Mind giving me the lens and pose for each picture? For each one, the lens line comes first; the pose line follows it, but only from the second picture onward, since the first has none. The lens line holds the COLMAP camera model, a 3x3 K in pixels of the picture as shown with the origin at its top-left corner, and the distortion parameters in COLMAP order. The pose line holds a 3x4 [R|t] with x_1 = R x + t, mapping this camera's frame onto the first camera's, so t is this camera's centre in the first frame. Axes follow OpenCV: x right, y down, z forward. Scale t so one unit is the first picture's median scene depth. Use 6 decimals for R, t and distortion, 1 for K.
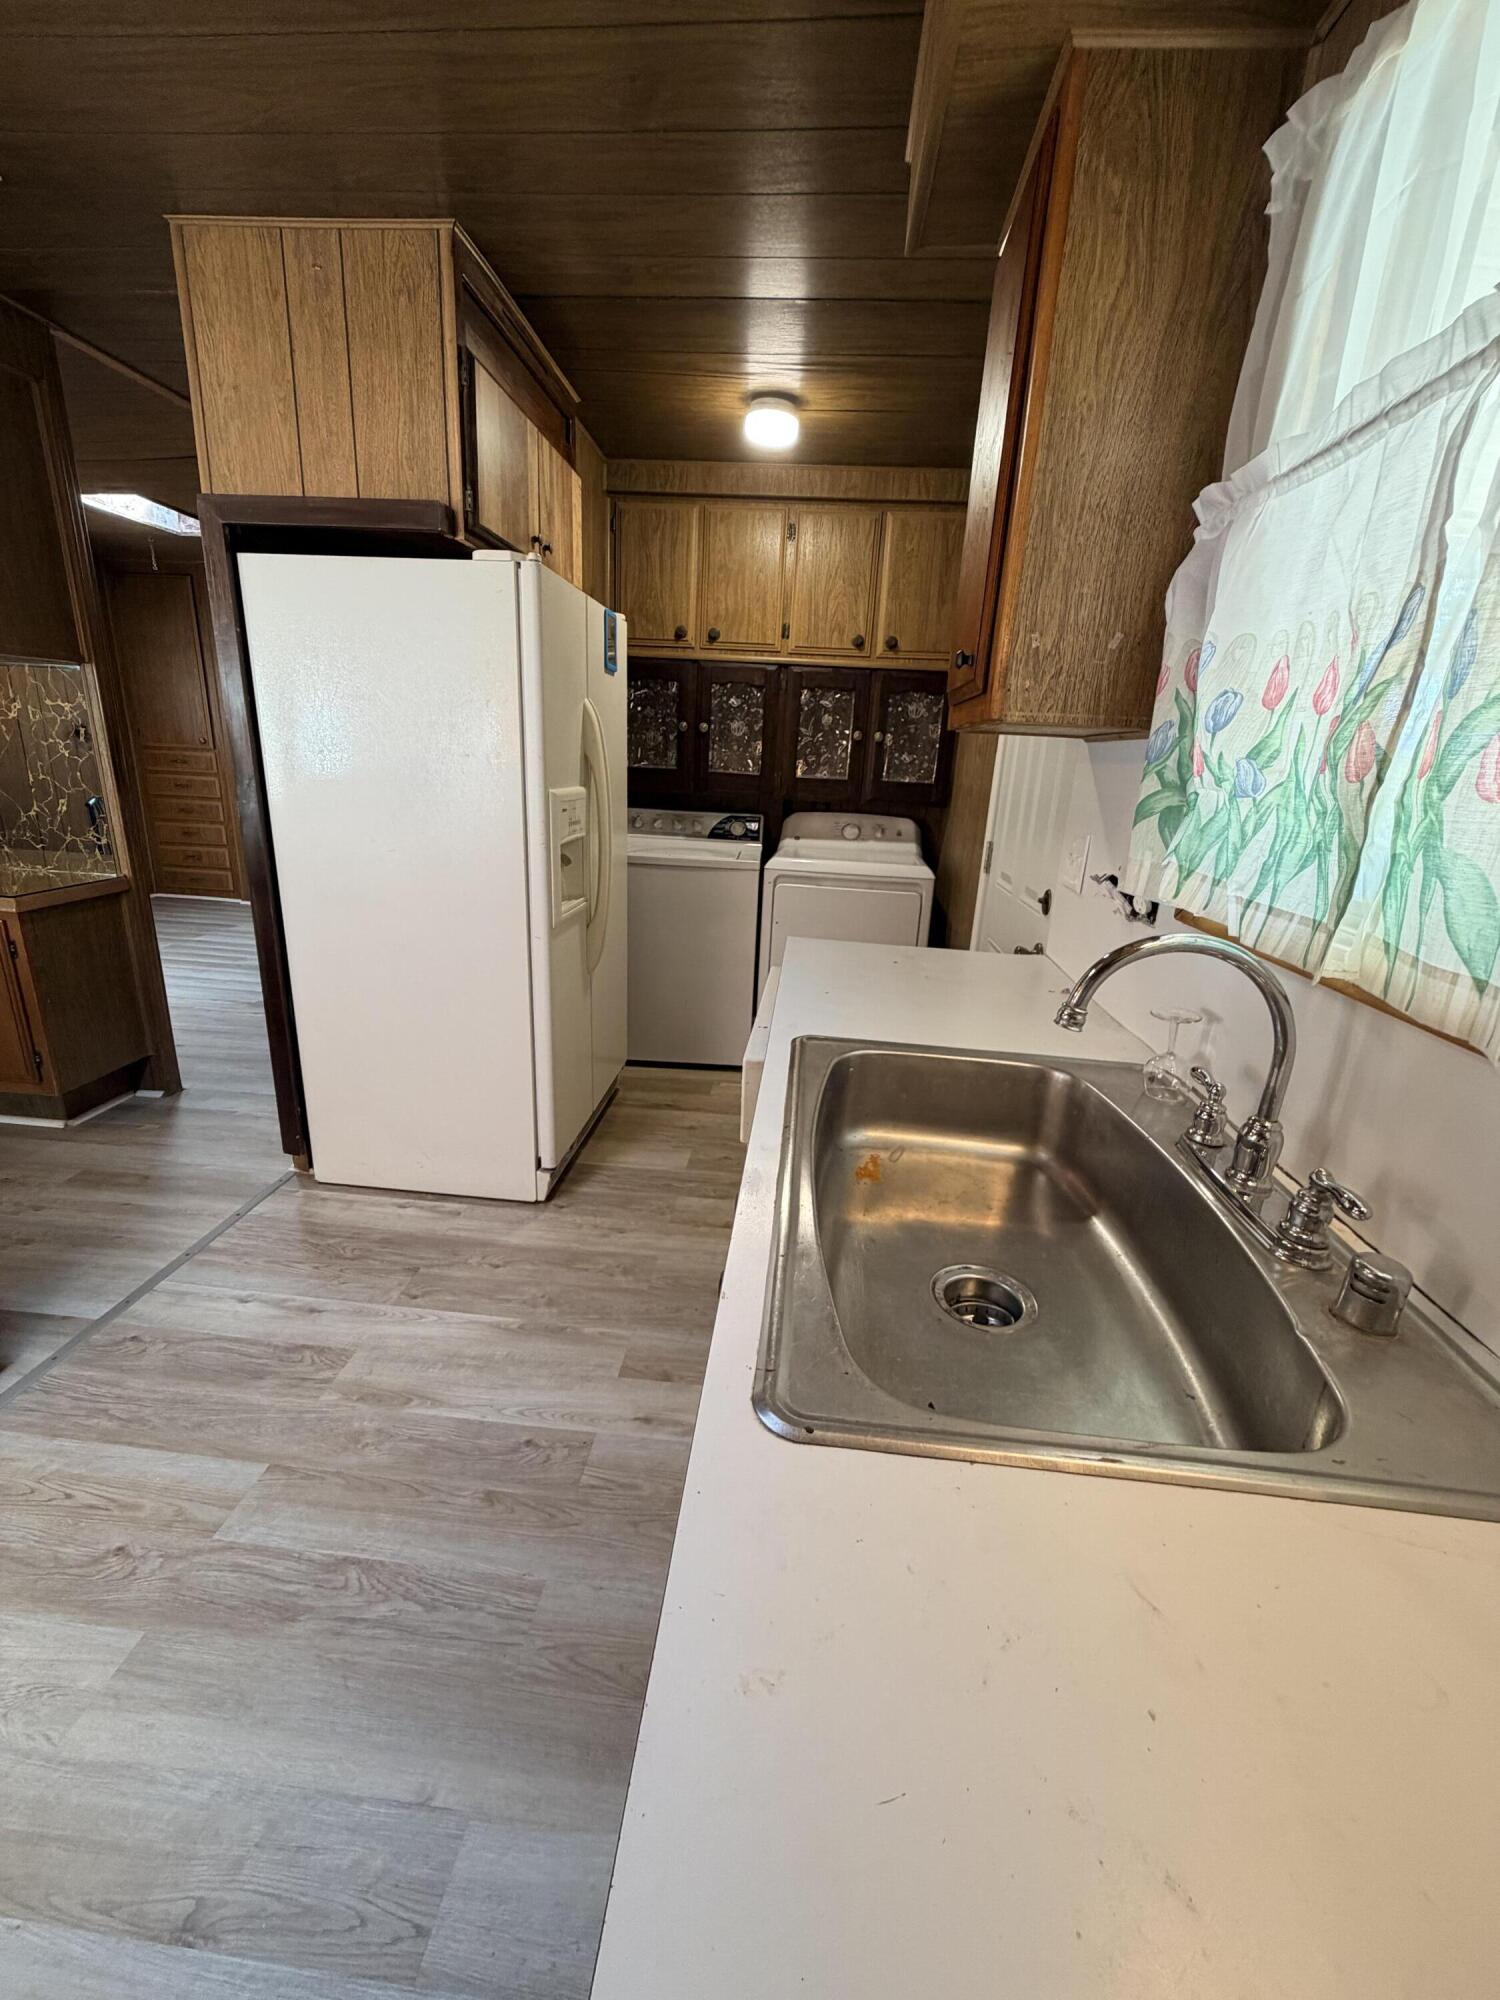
lens RADIAL K [[799.6, 0, 747.7], [0, 799.6, 999.2], [0, 0, 1]] dist [-0.003568, 0.001654]
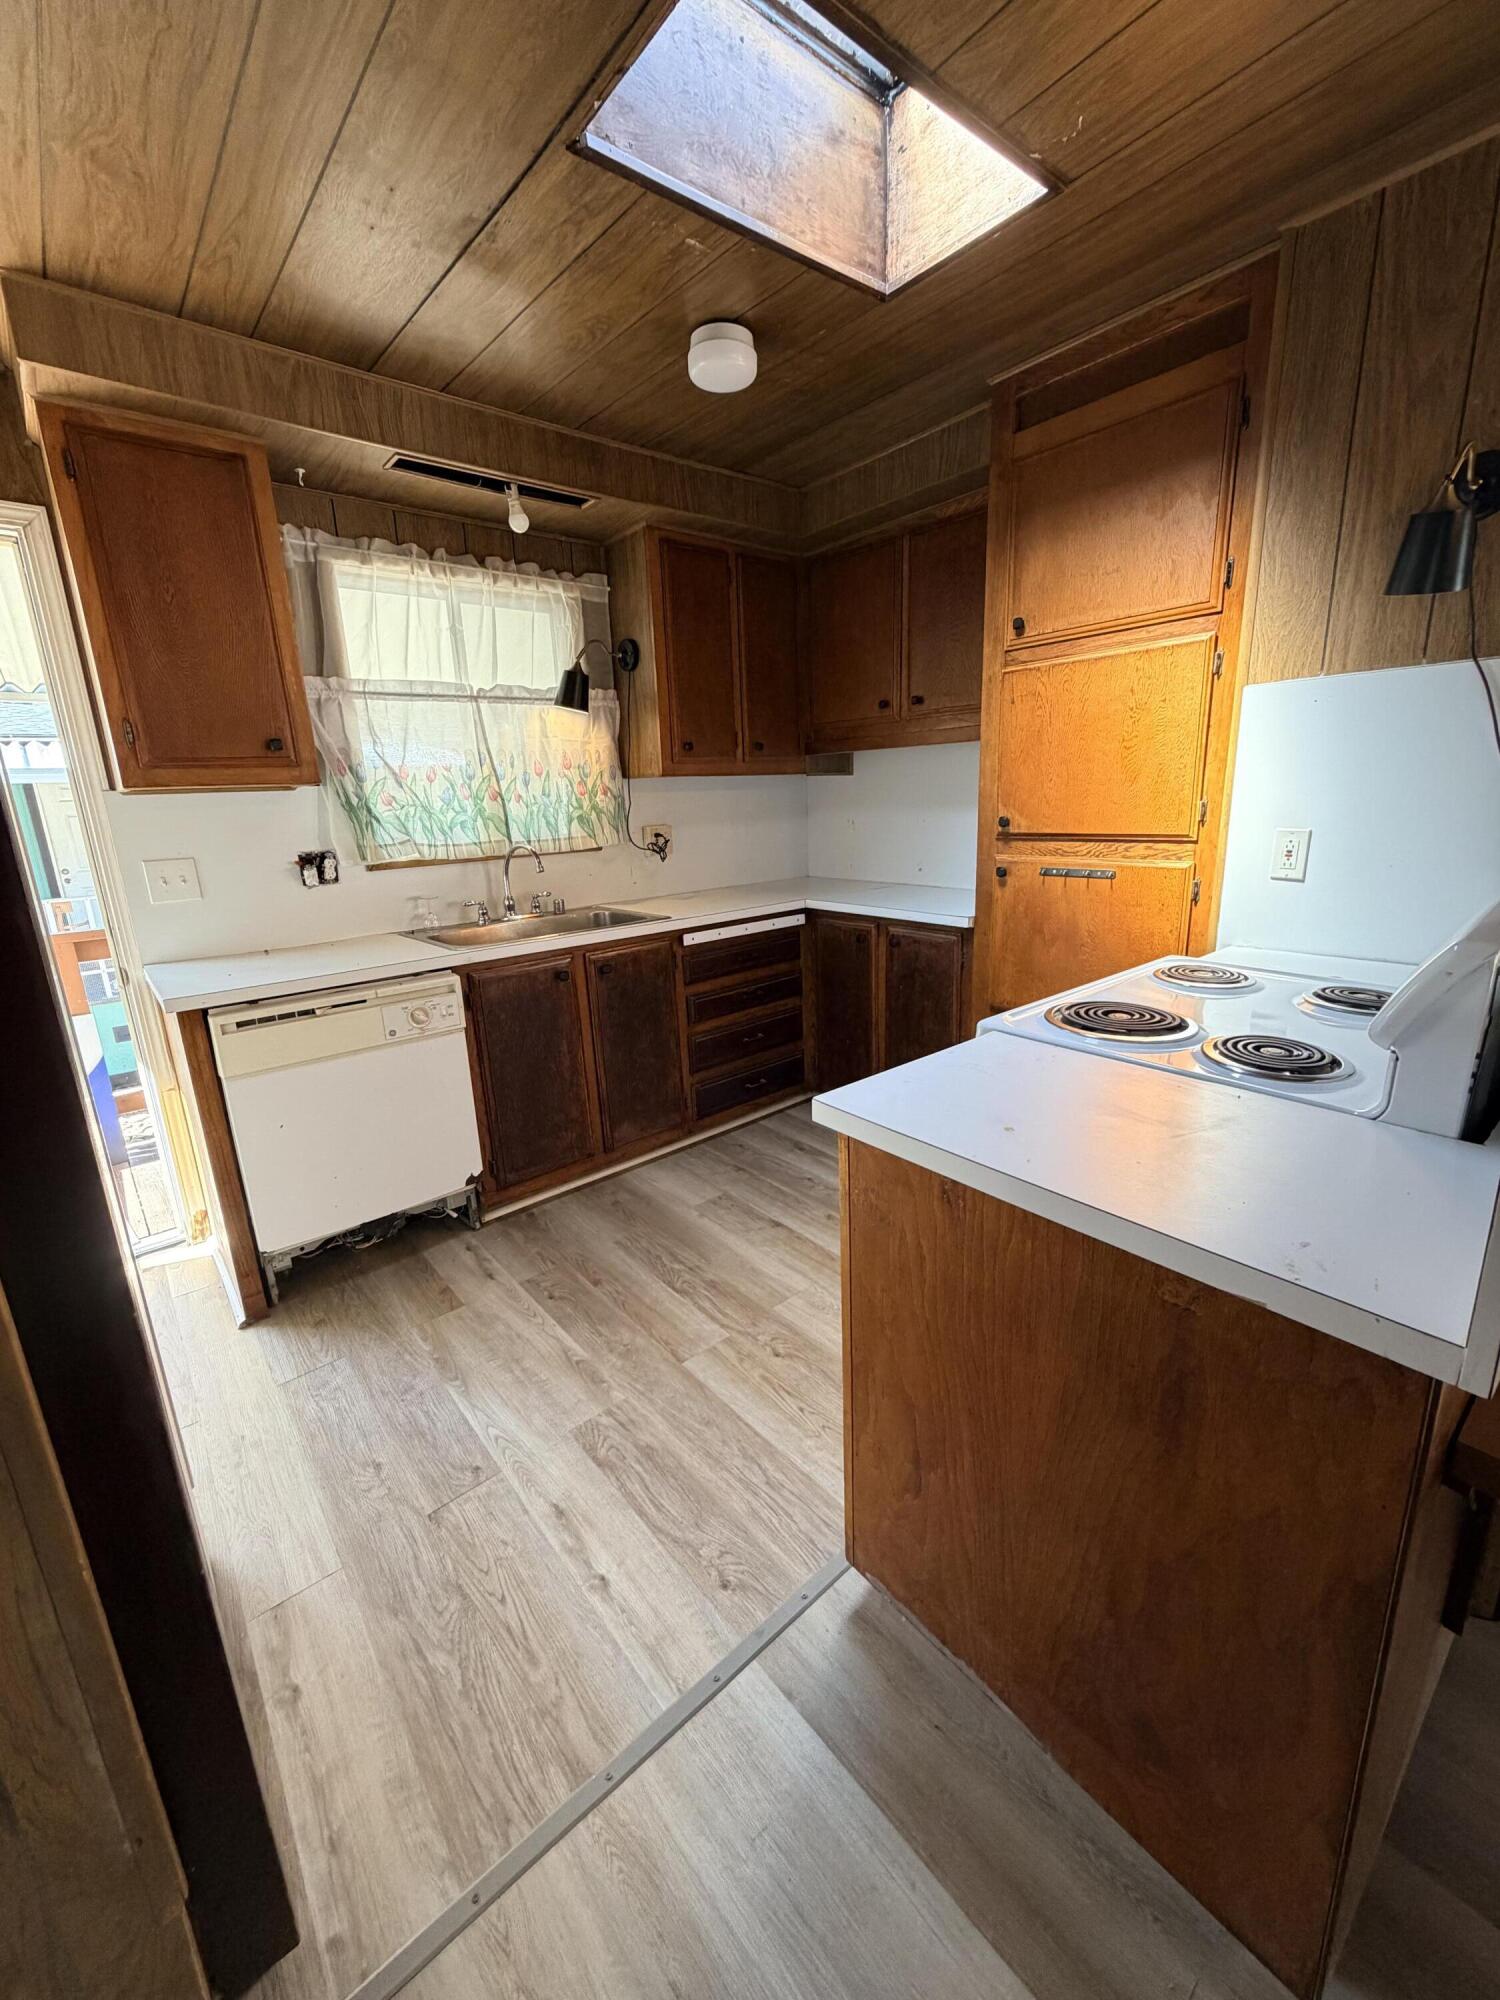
lens RADIAL K [[799.6, 0, 748.6], [0, 799.6, 996.5], [0, 0, 1]] dist [-0.003568, 0.001654]
pose [[-0.710855, -0.193633, 0.676159, -1.256696], [0.208816, 0.859907, 0.465785, -0.437478], [-0.671625, 0.472298, -0.570836, 1.216639]]
